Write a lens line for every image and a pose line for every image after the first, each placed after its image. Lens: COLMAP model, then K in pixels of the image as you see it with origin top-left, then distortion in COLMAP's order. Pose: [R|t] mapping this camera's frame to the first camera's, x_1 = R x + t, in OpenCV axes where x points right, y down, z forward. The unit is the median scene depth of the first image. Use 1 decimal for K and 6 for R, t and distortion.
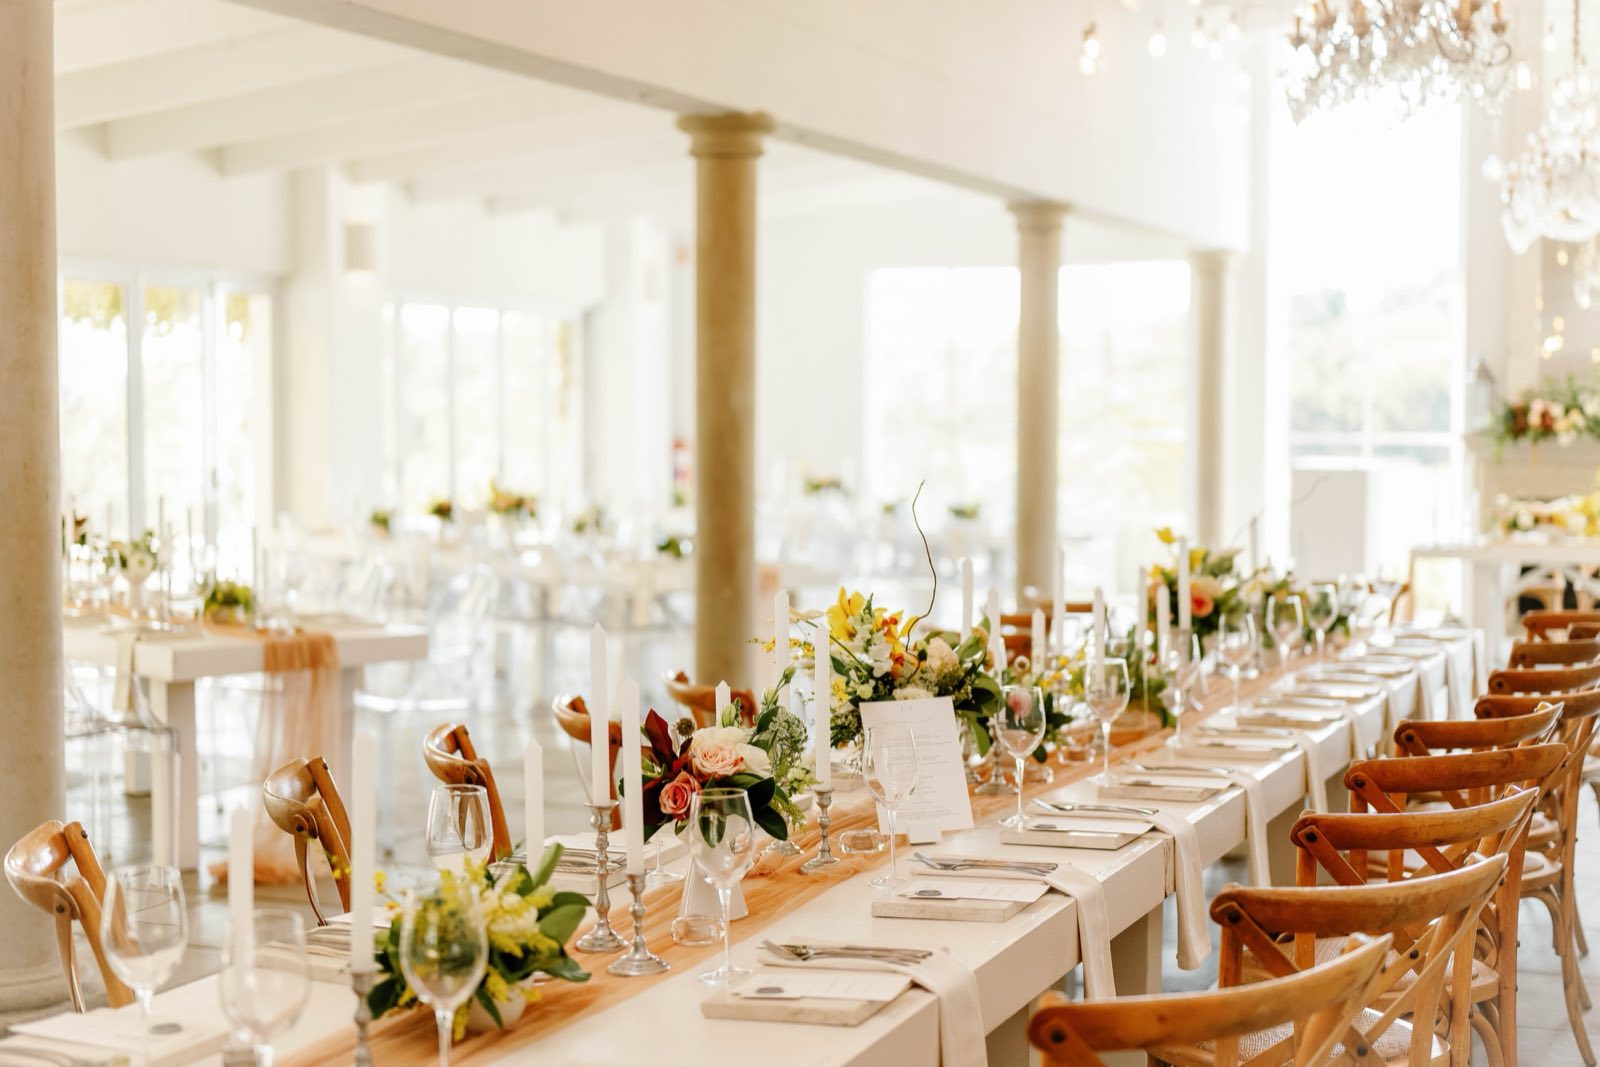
lens RADIAL K [[2360.2, 0, 800.0], [0, 2360.2, 533.5], [0, 0, 1]] dist [0.024275, -0.005444]
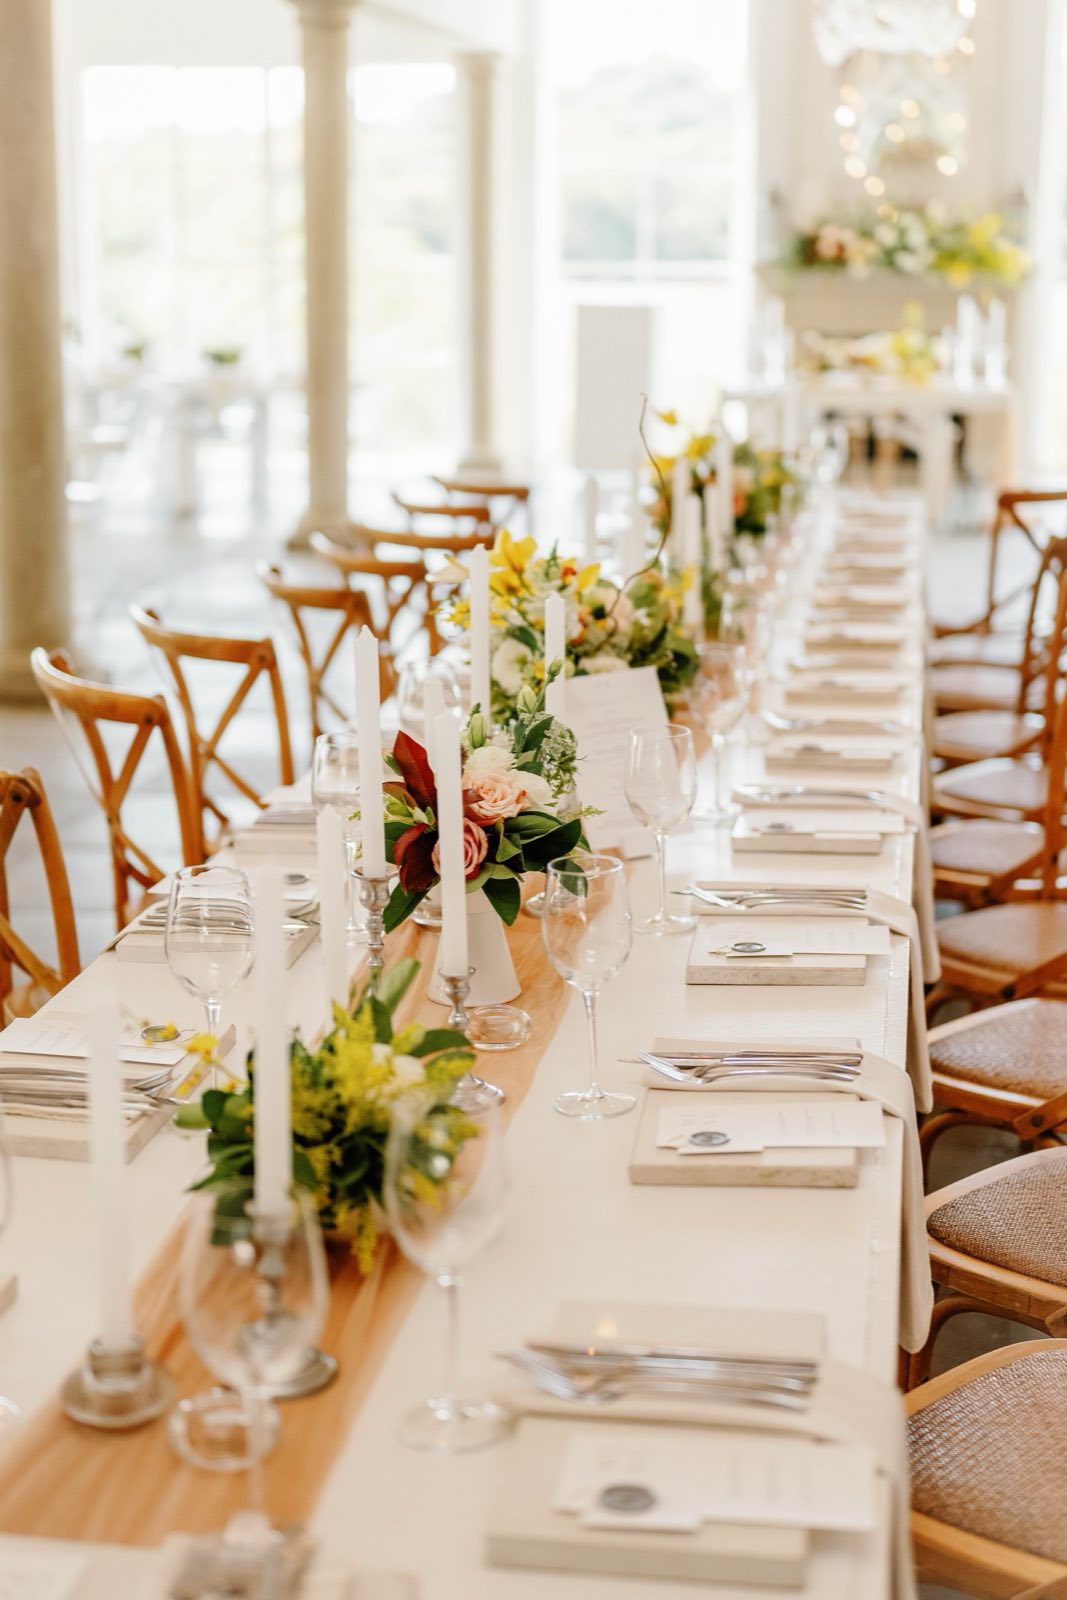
lens RADIAL K [[2484.9, 0, 533.5], [0, 2484.9, 800.0], [0, 0, 1]] dist [-0.018021, -0.005323]
pose [[0.967772, -0.053770, 0.246020, -0.152407], [0.009250, 0.983870, 0.178648, -0.029993], [-0.251658, -0.170615, 0.952659, 0.178853]]
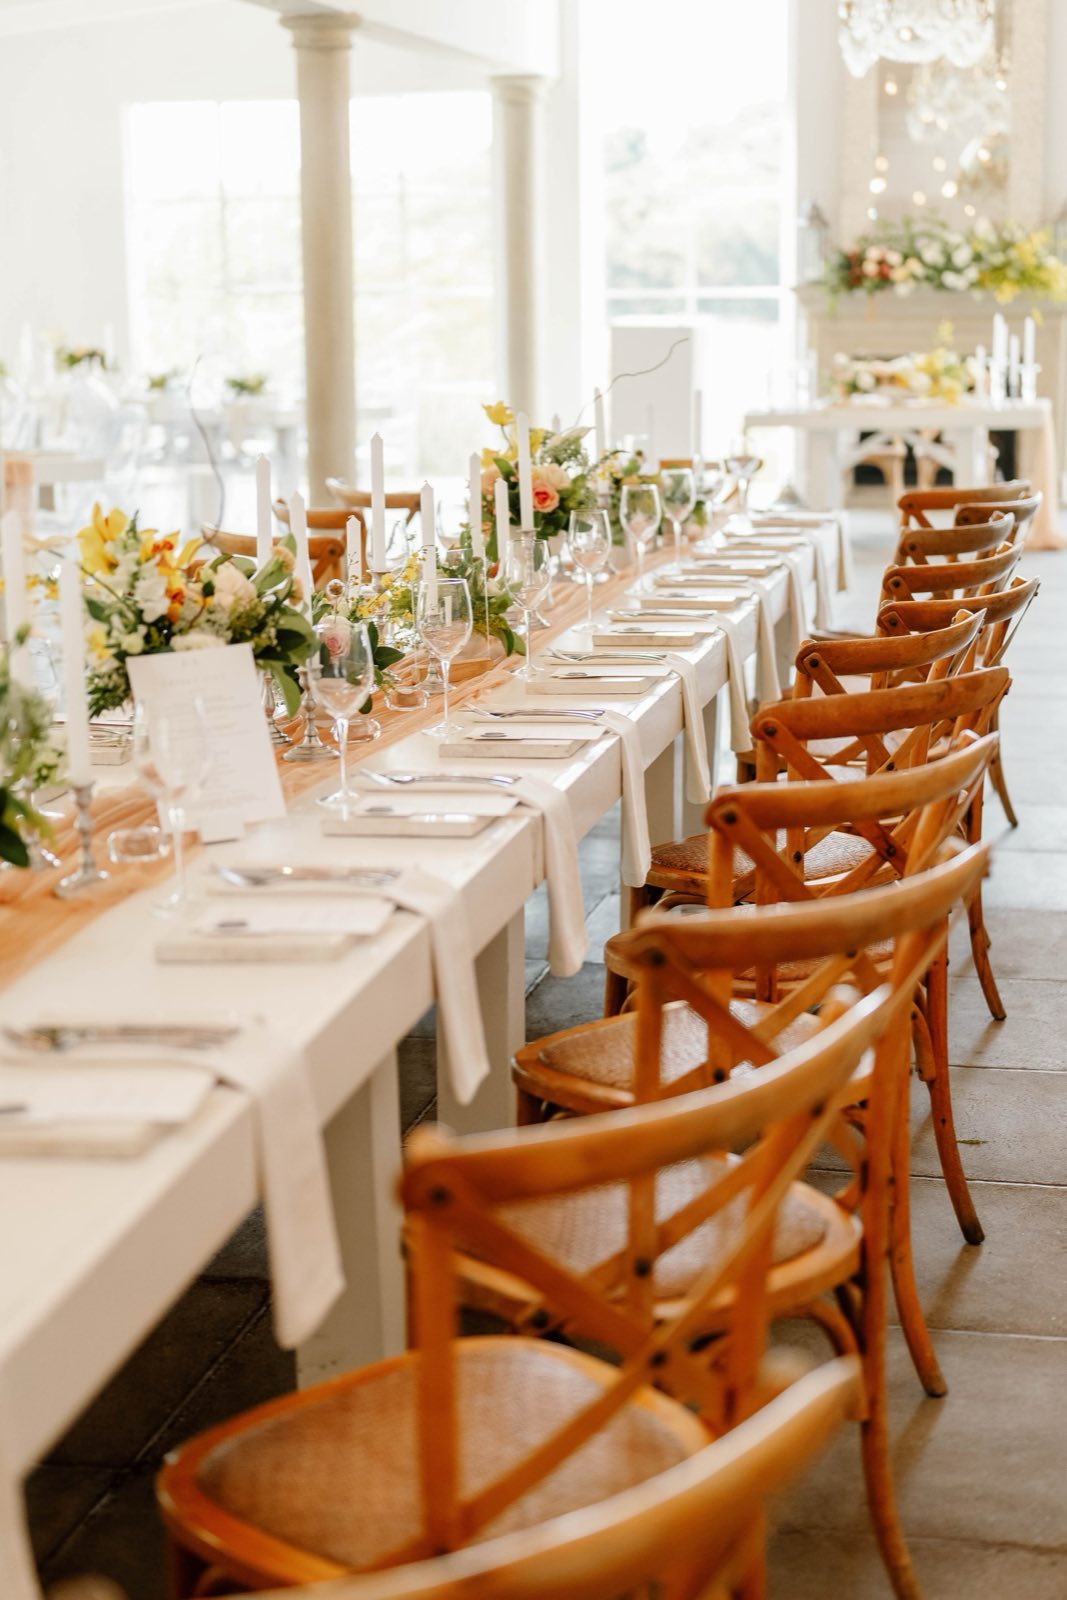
lens RADIAL K [[2503.5, 0, 533.5], [0, 2503.5, 800.0], [0, 0, 1]] dist [-0.009503, -0.017847]
pose [[0.983004, -0.050916, 0.176385, 0.008125], [0.022666, 0.987081, 0.158614, -0.005446], [-0.182182, -0.151920, 0.971458, 0.166113]]
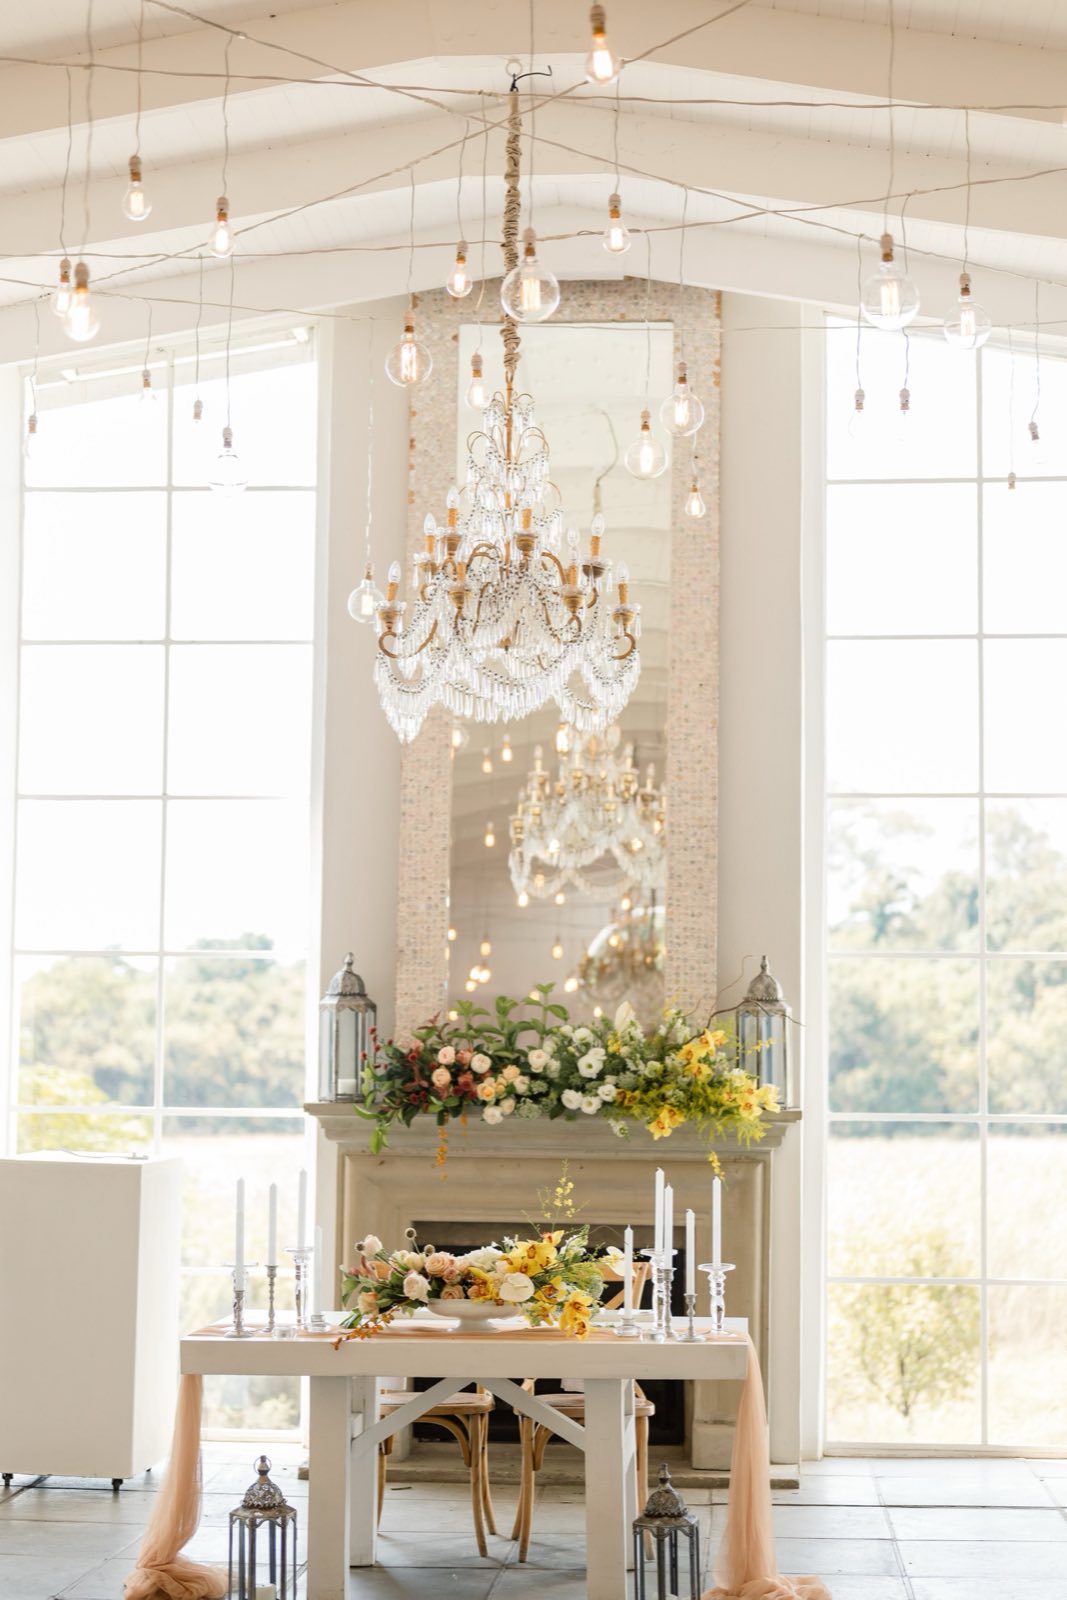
lens RADIAL K [[2360.2, 0, 533.5], [0, 2360.2, 800.0], [0, 0, 1]] dist [0.024275, -0.005444]
pose [[0.947335, 0.050608, 0.316219, 0.443060], [0.002557, 0.986208, -0.165492, -0.060463], [-0.320233, 0.157585, 0.934140, 1.354506]]
